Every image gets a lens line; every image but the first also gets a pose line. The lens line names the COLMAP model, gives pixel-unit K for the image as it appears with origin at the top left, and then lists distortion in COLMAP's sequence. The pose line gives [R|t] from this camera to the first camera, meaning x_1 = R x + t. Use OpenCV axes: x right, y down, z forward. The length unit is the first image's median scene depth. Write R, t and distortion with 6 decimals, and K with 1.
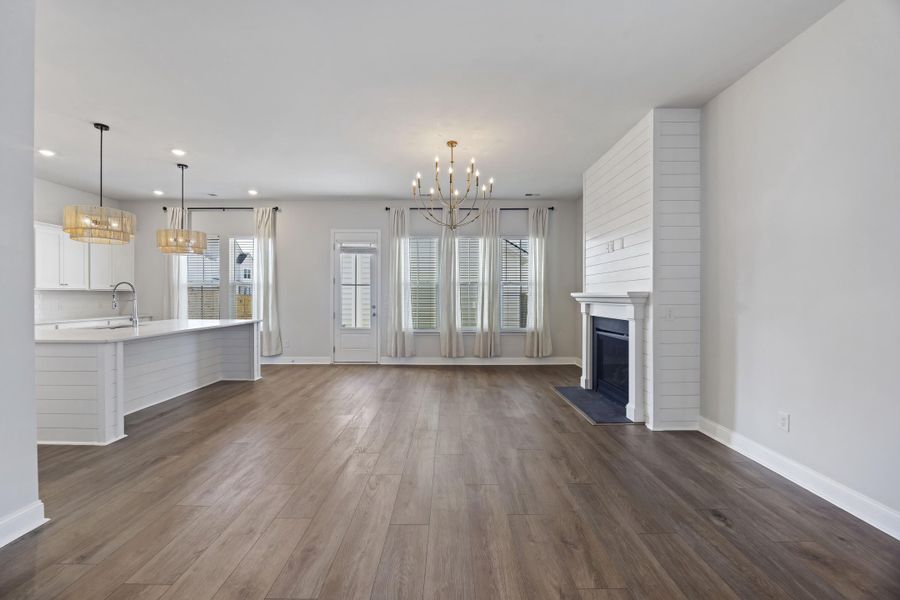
lens RADIAL K [[381.1, 0, 454.0], [0, 381.1, 297.4], [0, 0, 1]] dist [-0.010909, -0.000643]
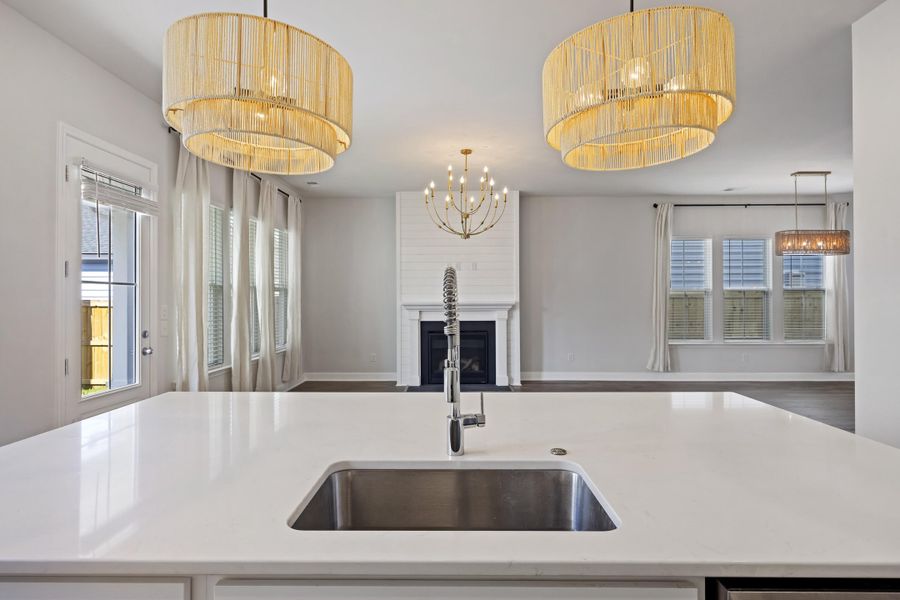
lens RADIAL K [[450.5, 0, 453.3], [0, 450.5, 299.7], [0, 0, 1]] dist [0.009741, 0.000499]
pose [[0.025064, -0.001914, 0.999684, -0.891600], [0.006850, 0.999975, 0.001743, -0.017511], [-0.999662, 0.006804, 0.025076, 0.765470]]
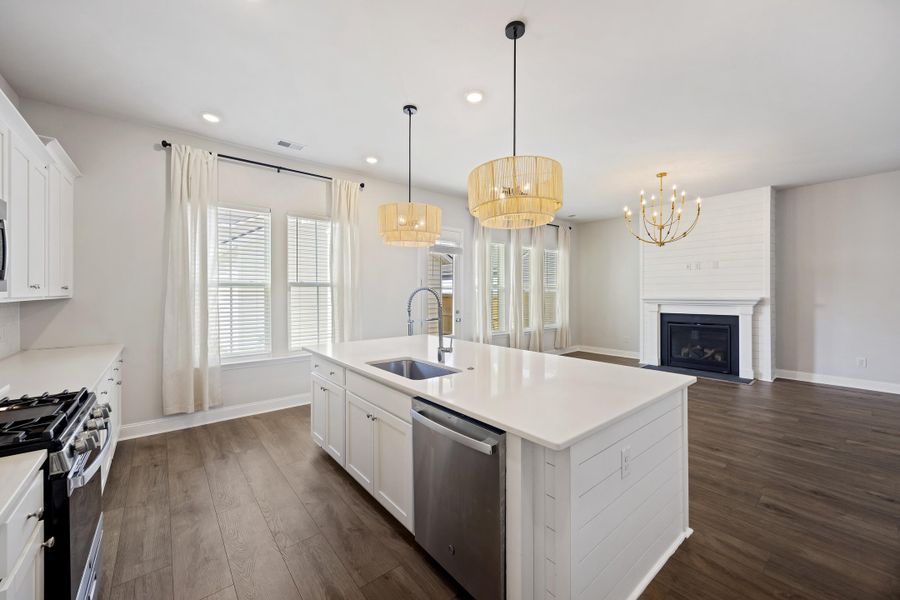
lens RADIAL K [[357.1, 0, 450.8], [0, 357.1, 292.1], [0, 0, 1]] dist [-0.000591, -0.001415]
pose [[0.775178, -0.003547, 0.631732, -0.938931], [0.006837, 0.999973, -0.002776, -0.026016], [-0.631705, 0.006471, 0.775182, 0.416912]]
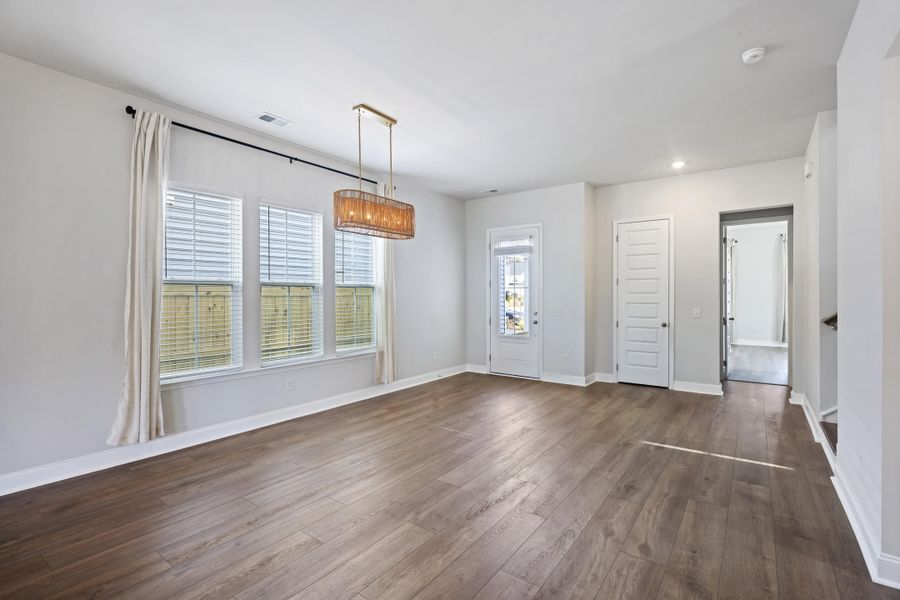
lens RADIAL K [[414.6, 0, 450.7], [0, 414.6, 297.9], [0, 0, 1]] dist [-0.013066, -0.000203]
pose [[-0.800161, -0.000401, 0.599786, -0.314173], [0.005462, 0.999953, 0.007956, -0.015868], [-0.599761, 0.009642, -0.800121, 0.422485]]
